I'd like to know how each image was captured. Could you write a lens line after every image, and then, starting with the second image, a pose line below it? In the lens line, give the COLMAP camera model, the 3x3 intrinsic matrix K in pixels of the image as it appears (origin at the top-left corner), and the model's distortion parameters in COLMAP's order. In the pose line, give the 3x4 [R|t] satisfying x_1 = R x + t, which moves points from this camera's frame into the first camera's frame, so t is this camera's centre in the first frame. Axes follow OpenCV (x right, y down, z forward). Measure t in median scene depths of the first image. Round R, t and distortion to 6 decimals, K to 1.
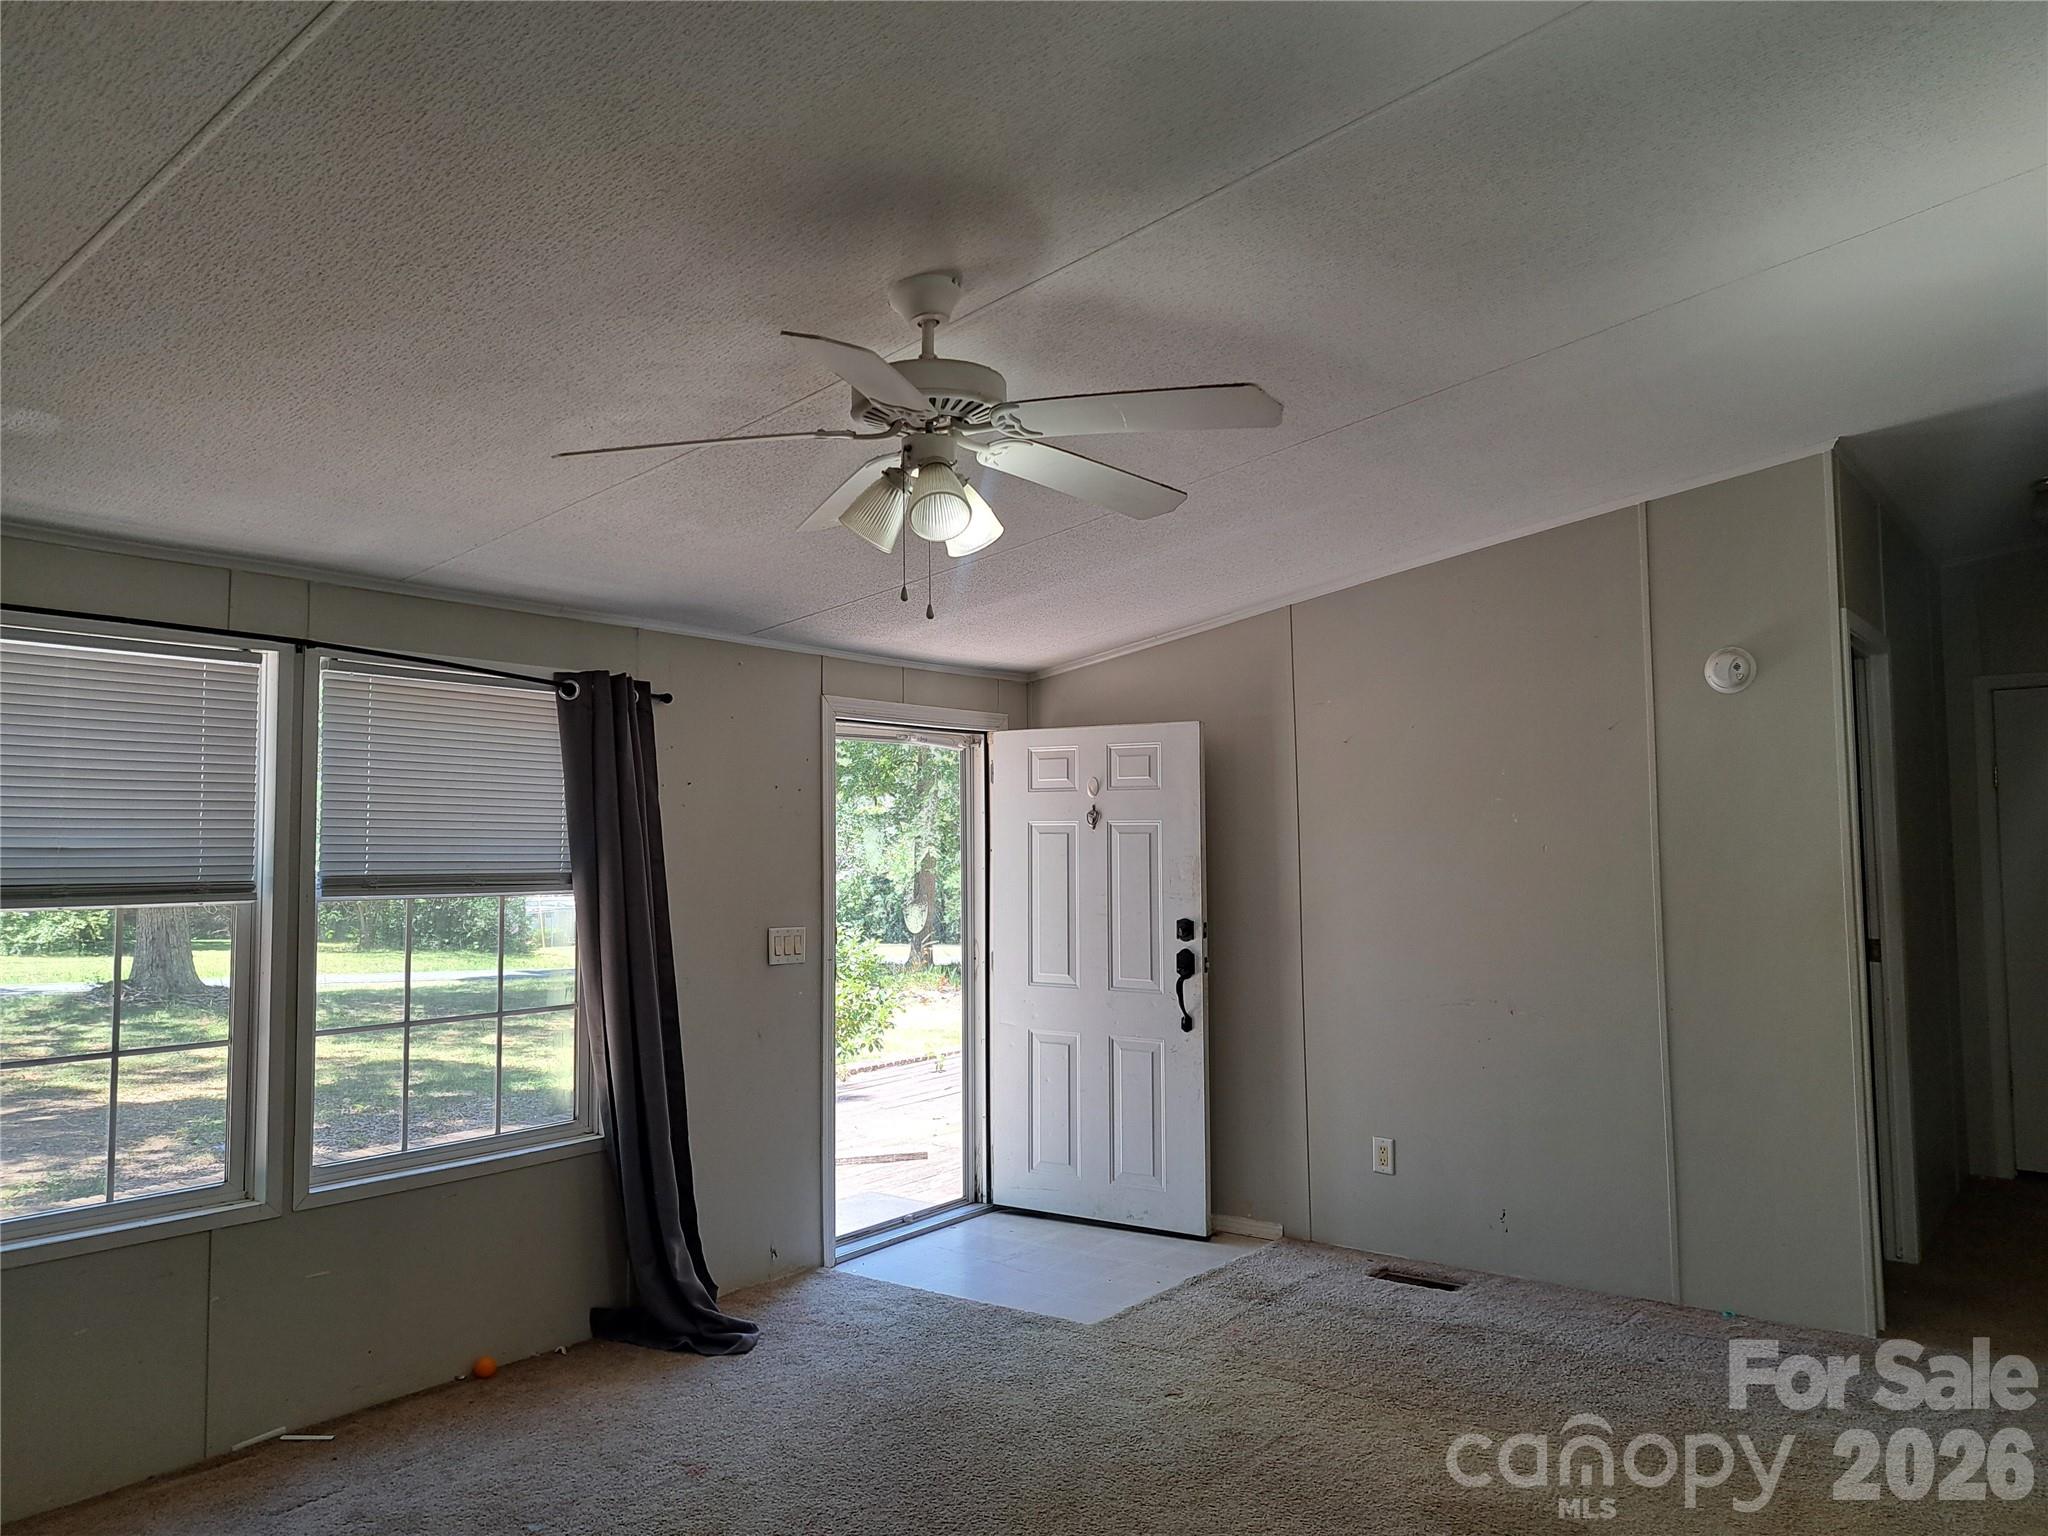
lens RADIAL K [[1464.8, 0, 1023.8], [0, 1464.8, 764.3], [0, 0, 1]] dist [-0.001898, -0.000961]
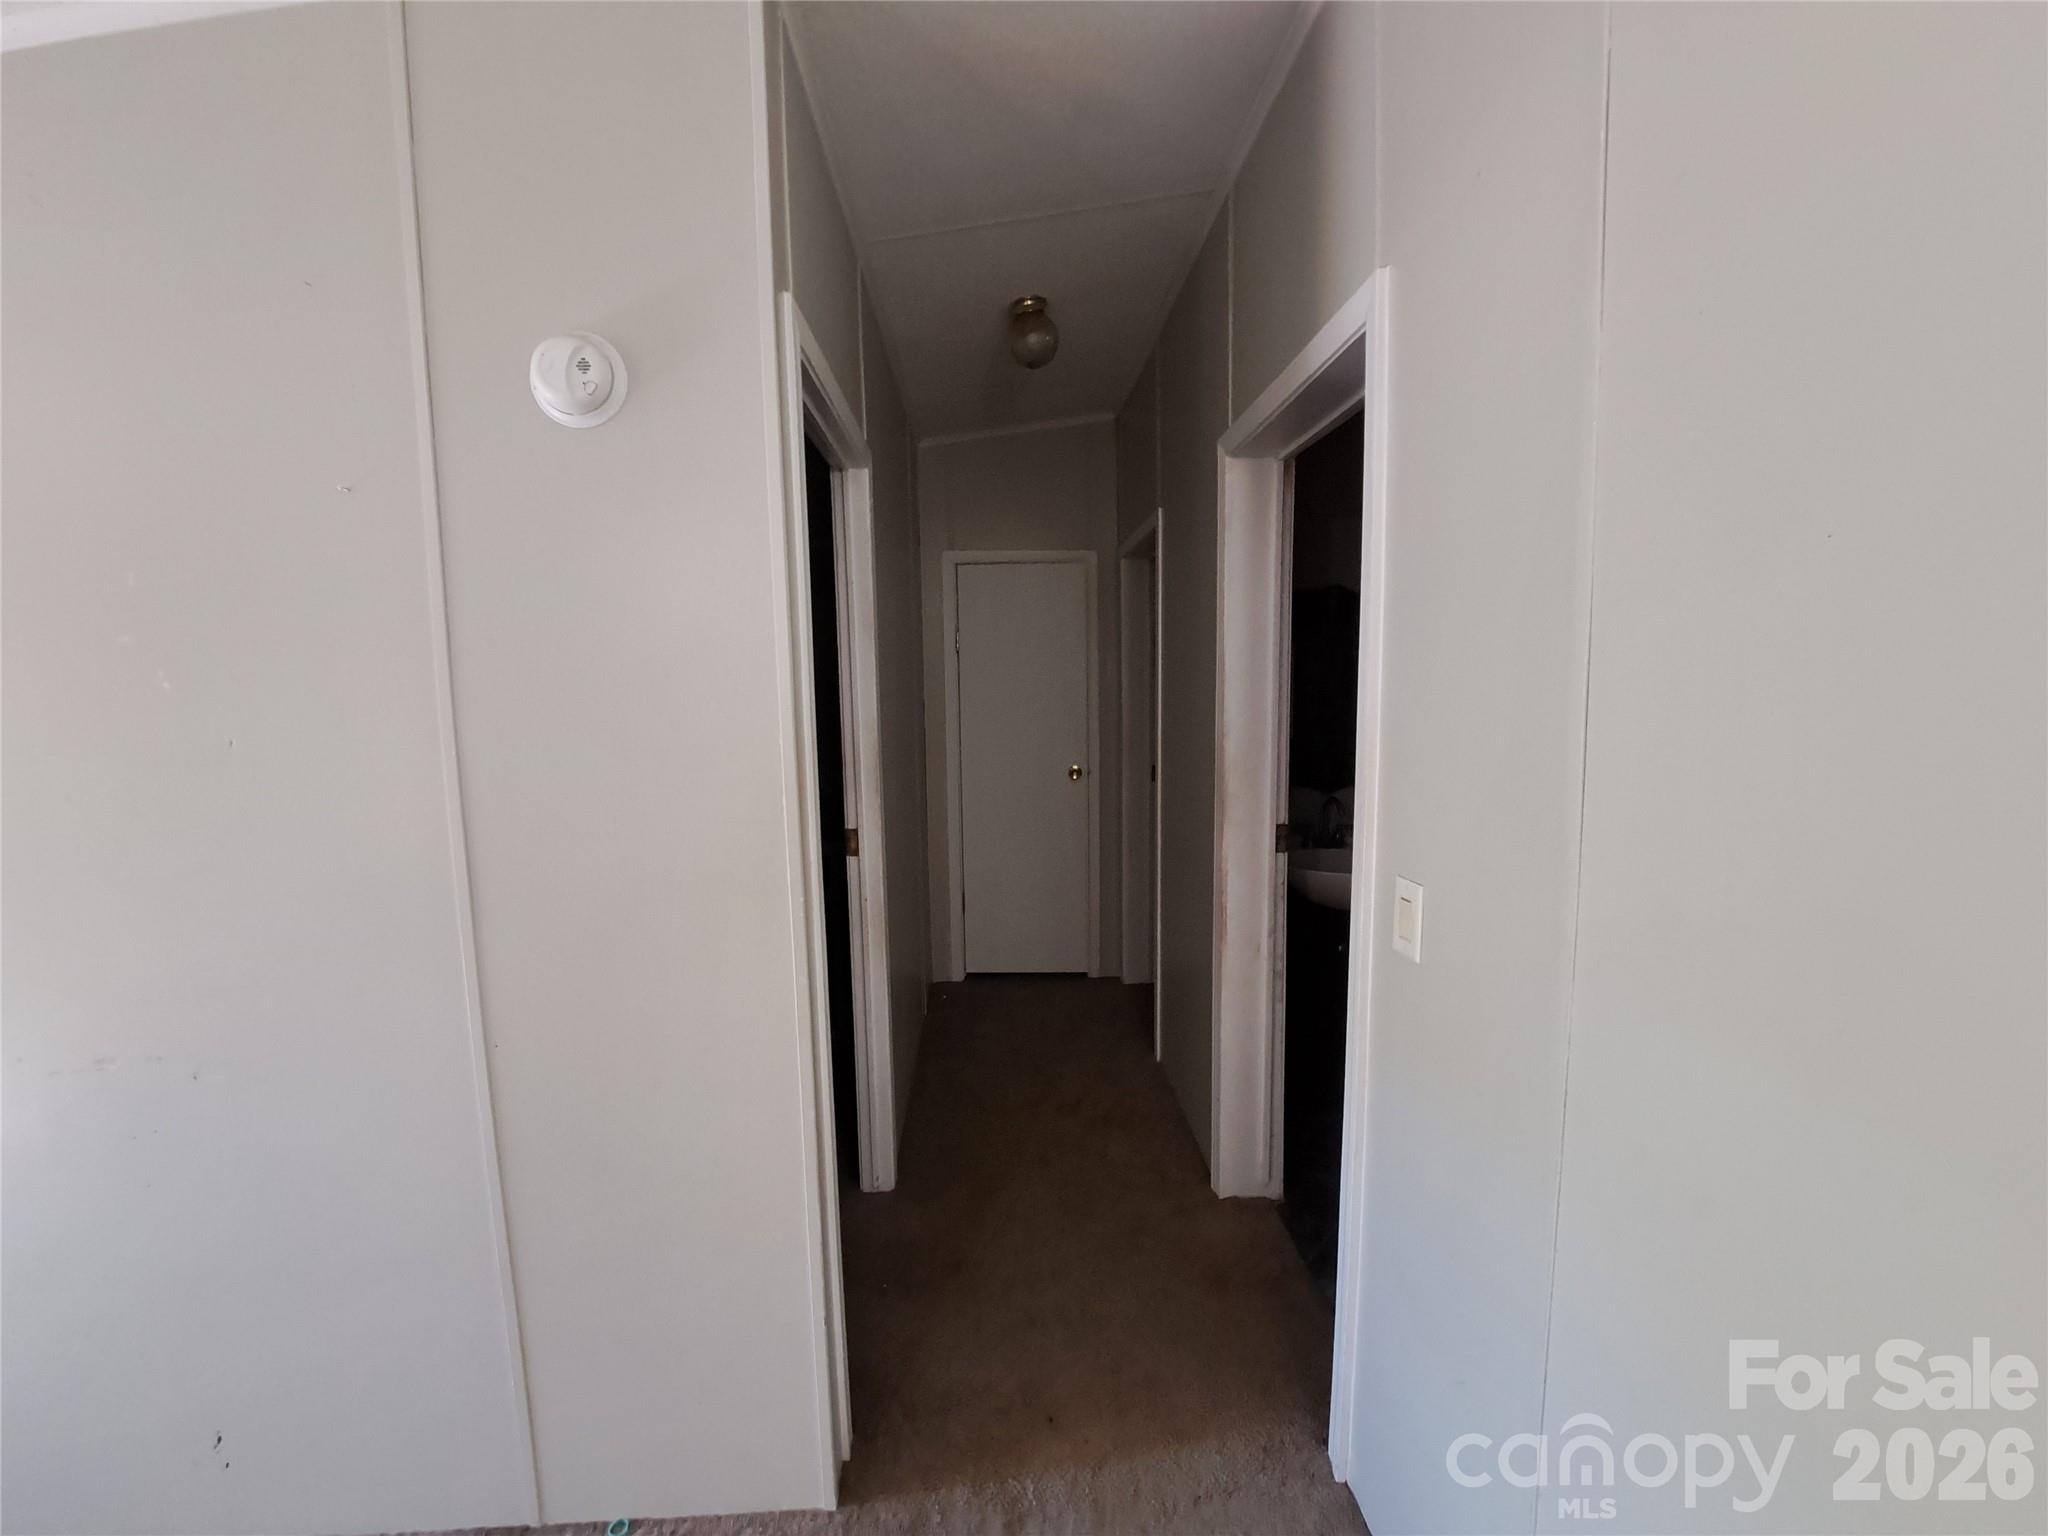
lens RADIAL K [[817.1, 0, 1024.4], [0, 817.1, 771.9], [0, 0, 1]] dist [-0.017061, 0.001324]
pose [[0.761907, -0.067605, 0.644148, 0.360653], [-0.033056, 0.989183, 0.142916, 0.019533], [-0.646842, -0.130182, 0.751431, 0.595556]]
